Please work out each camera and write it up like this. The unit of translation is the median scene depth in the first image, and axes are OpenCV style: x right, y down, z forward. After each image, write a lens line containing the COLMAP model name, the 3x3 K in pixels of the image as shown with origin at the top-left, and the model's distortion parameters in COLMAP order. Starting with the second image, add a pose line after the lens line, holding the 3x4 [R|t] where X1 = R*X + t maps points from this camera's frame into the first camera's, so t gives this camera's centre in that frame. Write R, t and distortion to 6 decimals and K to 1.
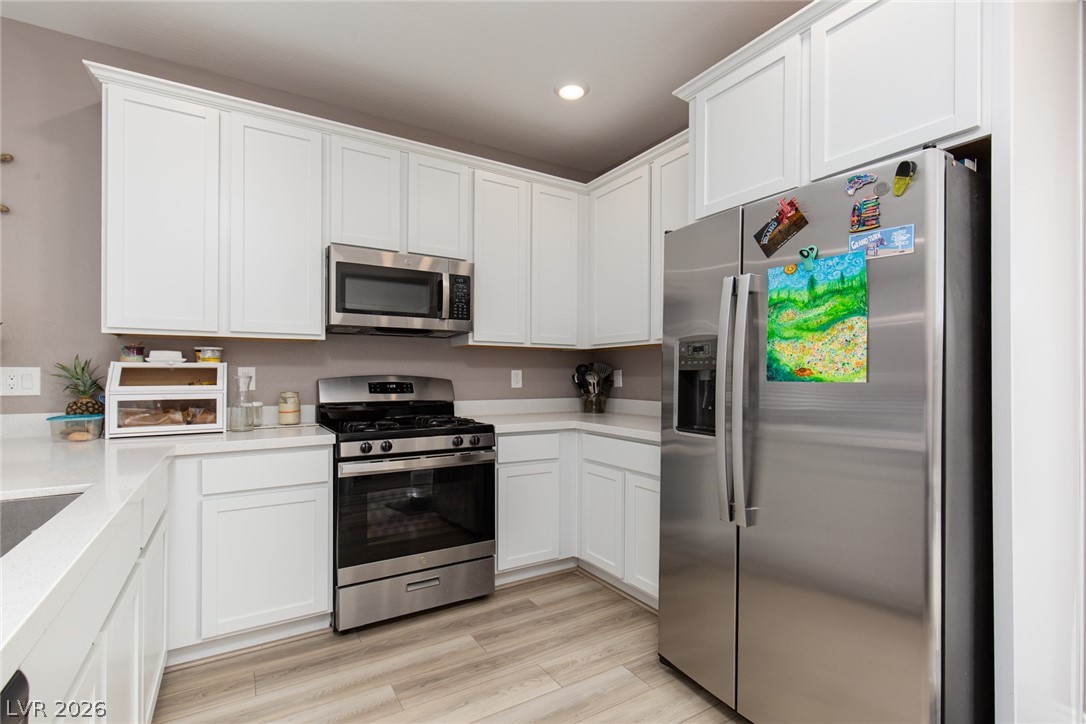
lens RADIAL K [[494.6, 0, 529.1], [0, 494.6, 370.4], [0, 0, 1]] dist [0.007135, 0.000036]
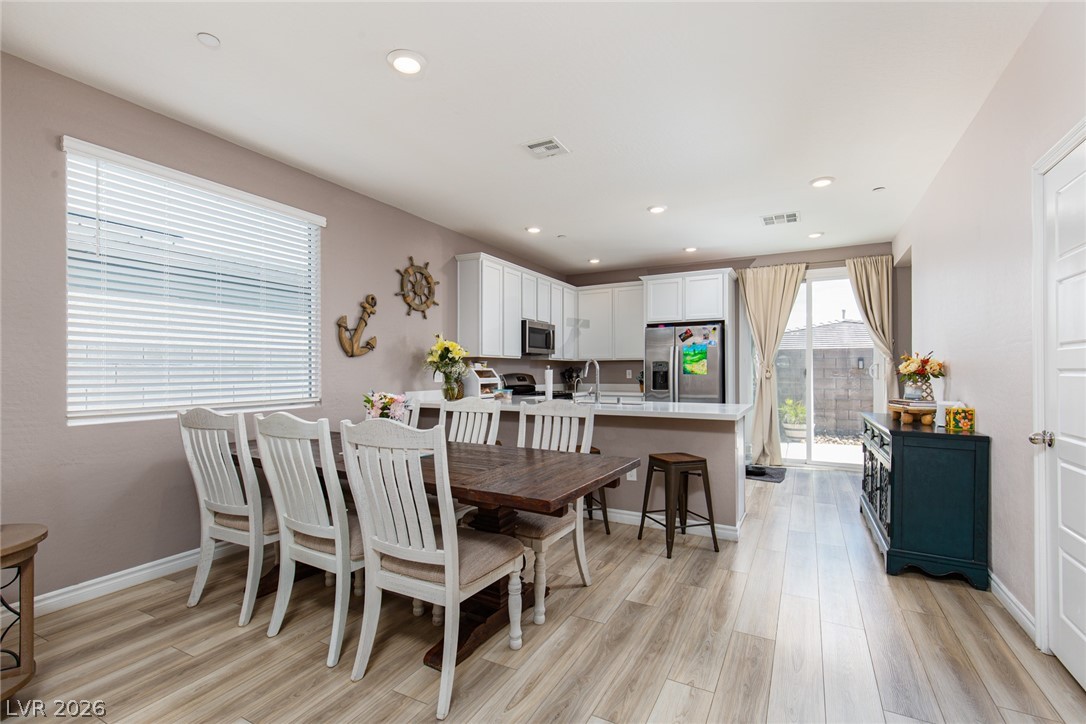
lens RADIAL K [[501.1, 0, 543.0], [0, 501.1, 362.0], [0, 0, 1]] dist [0.008305, 0.000732]
pose [[0.850289, 0.007444, 0.526263, -1.680181], [-0.002070, 0.999940, -0.010800, -0.018859], [-0.526311, 0.008094, 0.850253, -1.175239]]
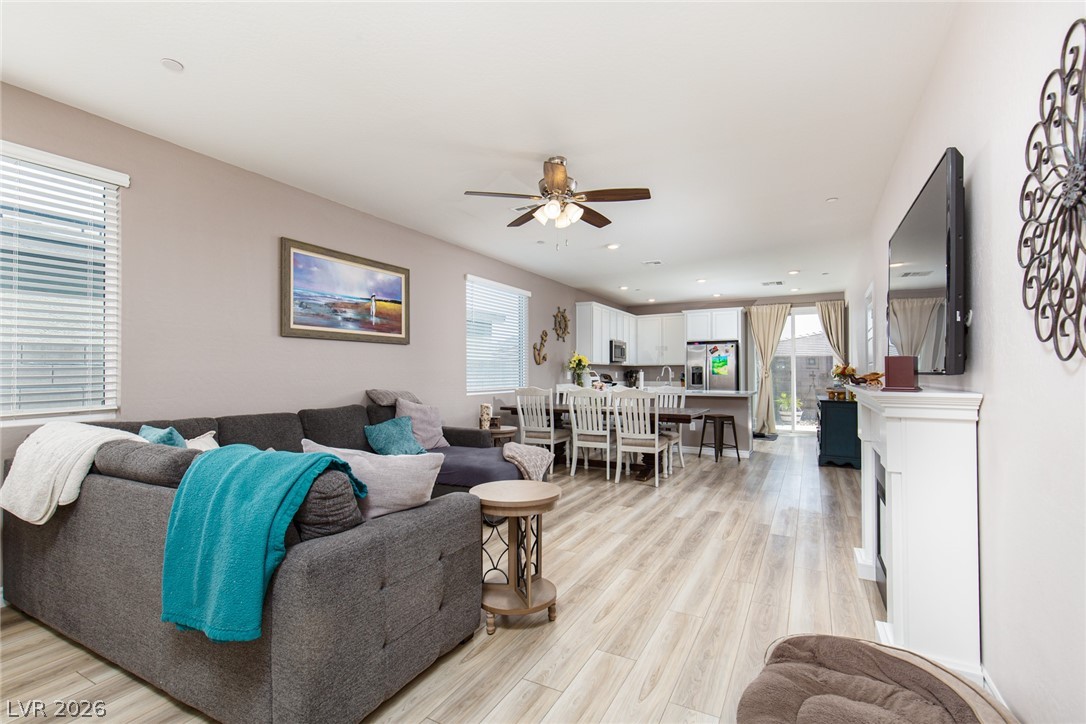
lens RADIAL K [[501.1, 0, 543.0], [0, 501.1, 362.0], [0, 0, 1]] dist [0.008305, 0.000732]
pose [[0.854533, 0.010810, 0.519285, -2.986645], [-0.002494, 0.999857, -0.016708, -0.017501], [-0.519391, 0.012983, 0.854438, -2.118109]]
